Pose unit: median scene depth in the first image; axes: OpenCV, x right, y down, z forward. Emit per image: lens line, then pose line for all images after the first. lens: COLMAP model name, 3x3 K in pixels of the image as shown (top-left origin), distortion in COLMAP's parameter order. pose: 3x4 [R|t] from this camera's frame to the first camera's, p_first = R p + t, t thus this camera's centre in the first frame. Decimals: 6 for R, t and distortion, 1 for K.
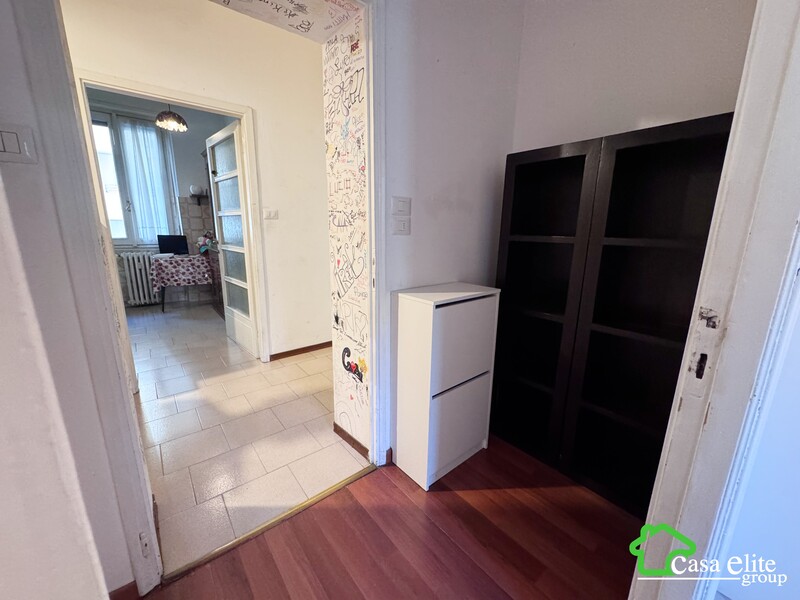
lens RADIAL K [[323.5, 0, 397.1], [0, 323.5, 300.1], [0, 0, 1]] dist [-0.003442, -0.000103]
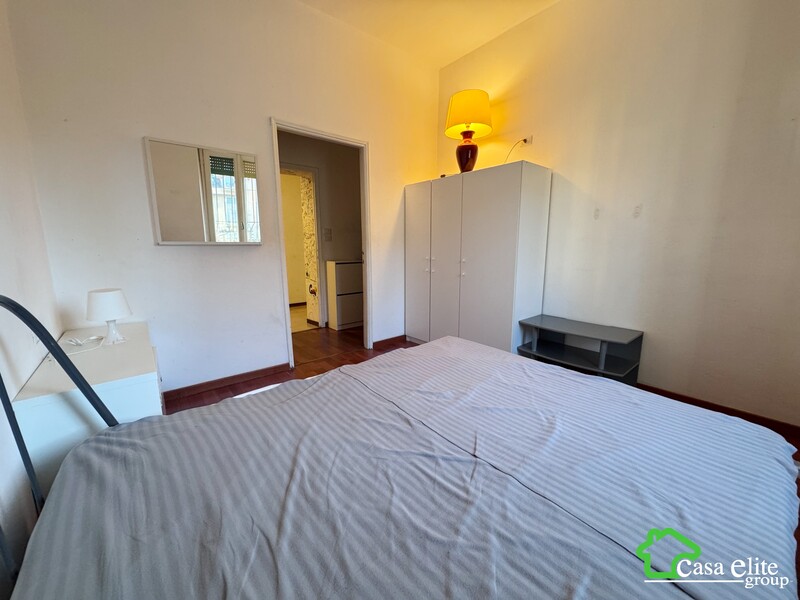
lens RADIAL K [[323.5, 0, 400.6], [0, 323.5, 298.4], [0, 0, 1]] dist [-0.003442, -0.000103]
pose [[0.999762, -0.016088, 0.014706, 0.859284], [0.016772, 0.998724, -0.047629, 0.637958], [-0.013921, 0.047864, 0.998757, -2.620674]]
